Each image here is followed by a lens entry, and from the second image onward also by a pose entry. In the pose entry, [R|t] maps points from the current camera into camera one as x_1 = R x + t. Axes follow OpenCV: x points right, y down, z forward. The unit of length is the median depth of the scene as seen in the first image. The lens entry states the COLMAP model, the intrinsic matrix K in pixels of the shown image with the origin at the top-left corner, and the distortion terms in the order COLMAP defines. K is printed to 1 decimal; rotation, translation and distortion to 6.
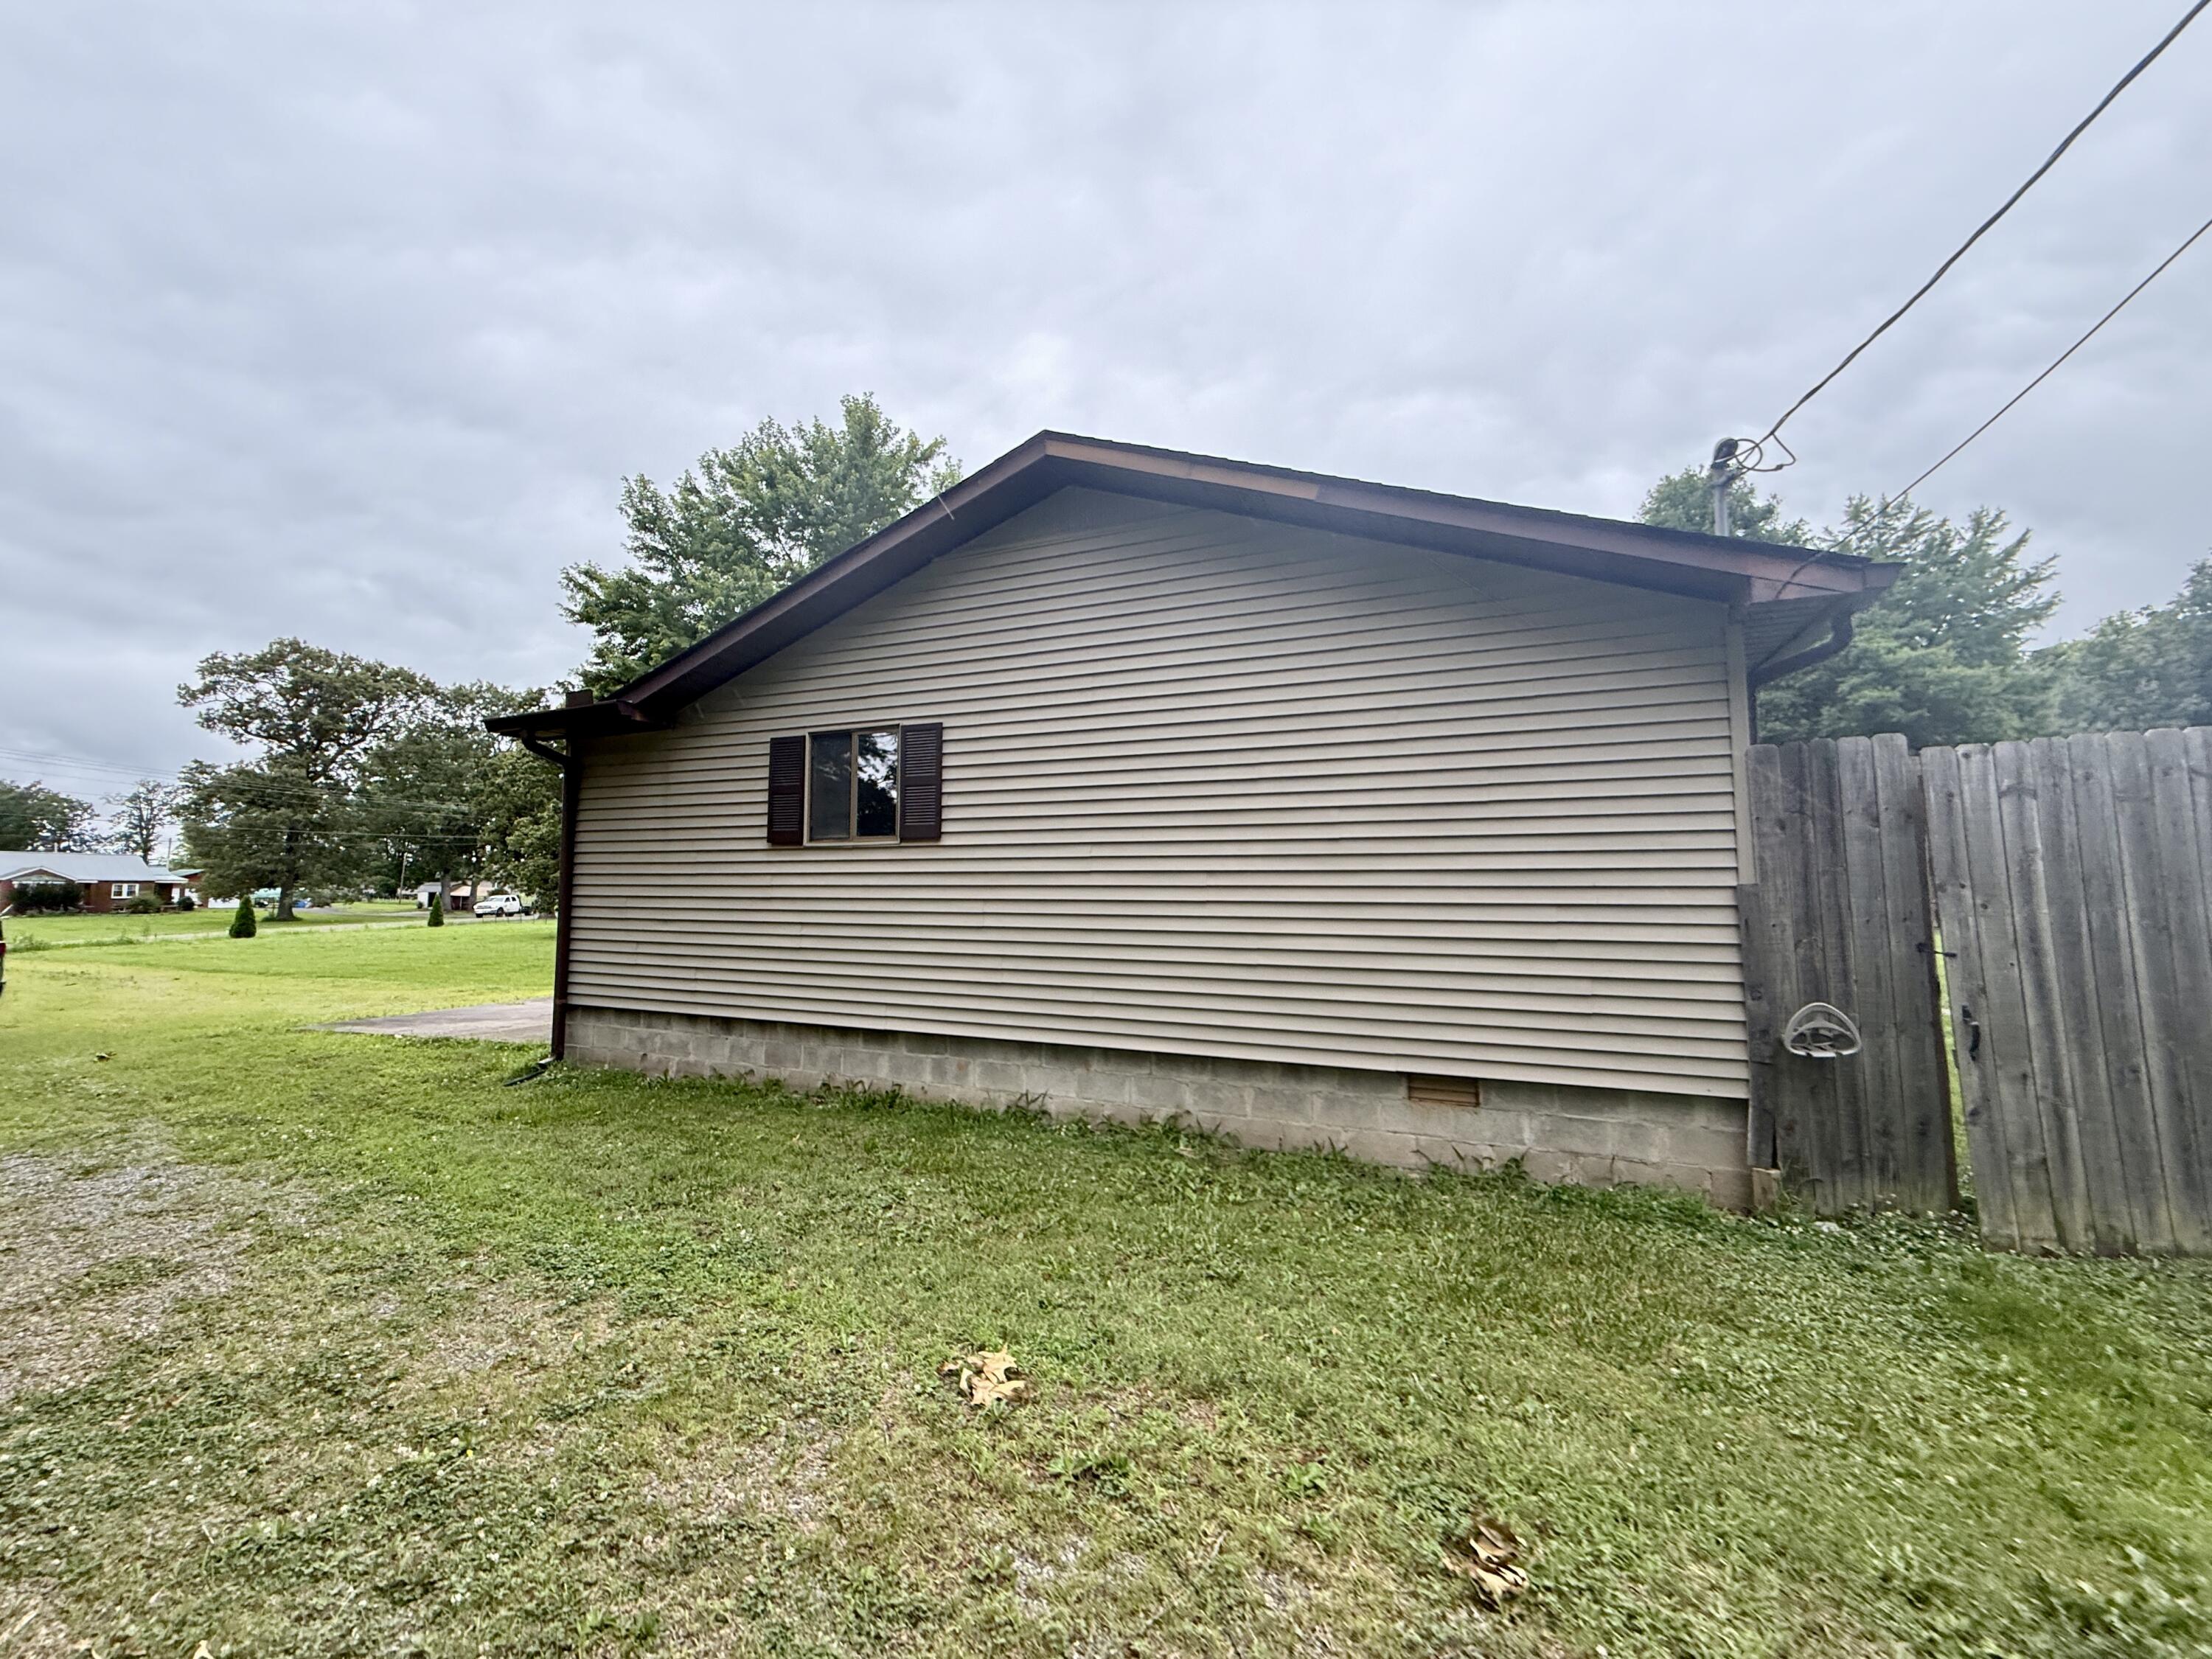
lens RADIAL K [[880.1, 0, 1098.3], [0, 880.1, 824.8], [0, 0, 1]] dist [-0.000475, 0.000487]
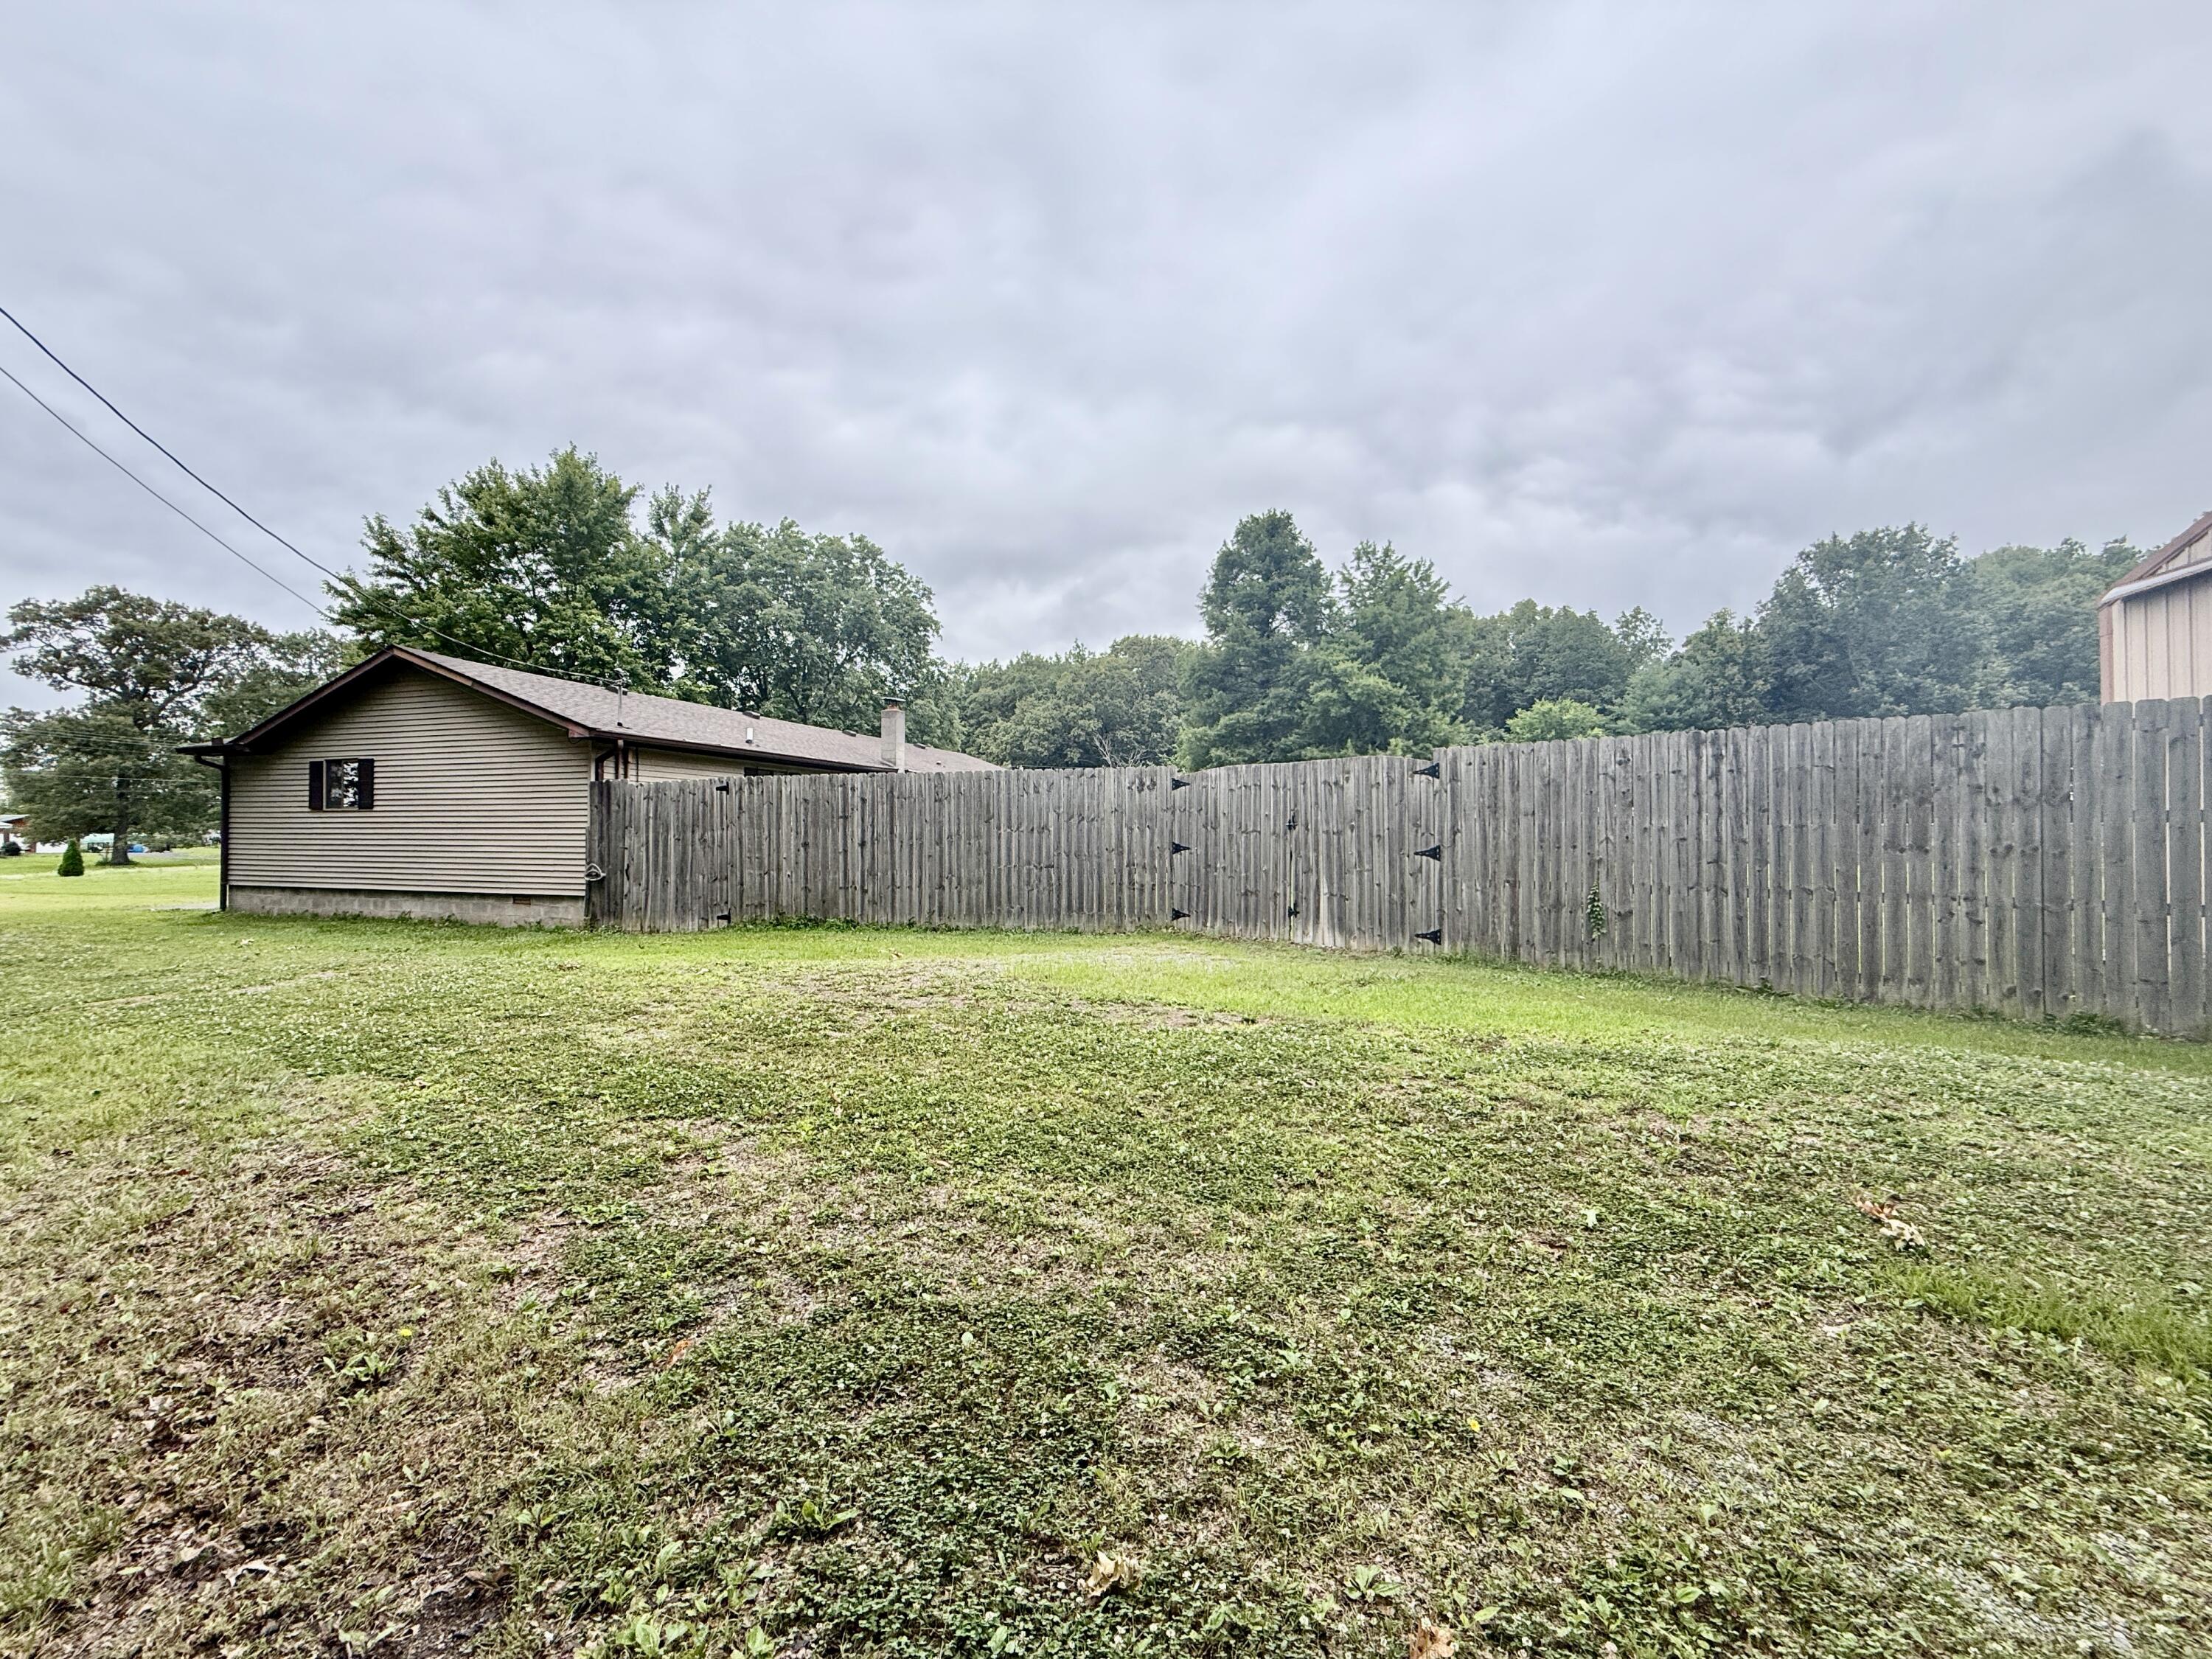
lens RADIAL K [[870.8, 0, 1110.9], [0, 870.8, 822.1], [0, 0, 1]] dist [-0.026574, 0.006546]
pose [[0.993589, -0.002395, 0.113028, 0.113486], [-0.004595, 0.998094, 0.061538, -0.007164], [-0.112960, -0.061663, 0.991684, -0.111936]]
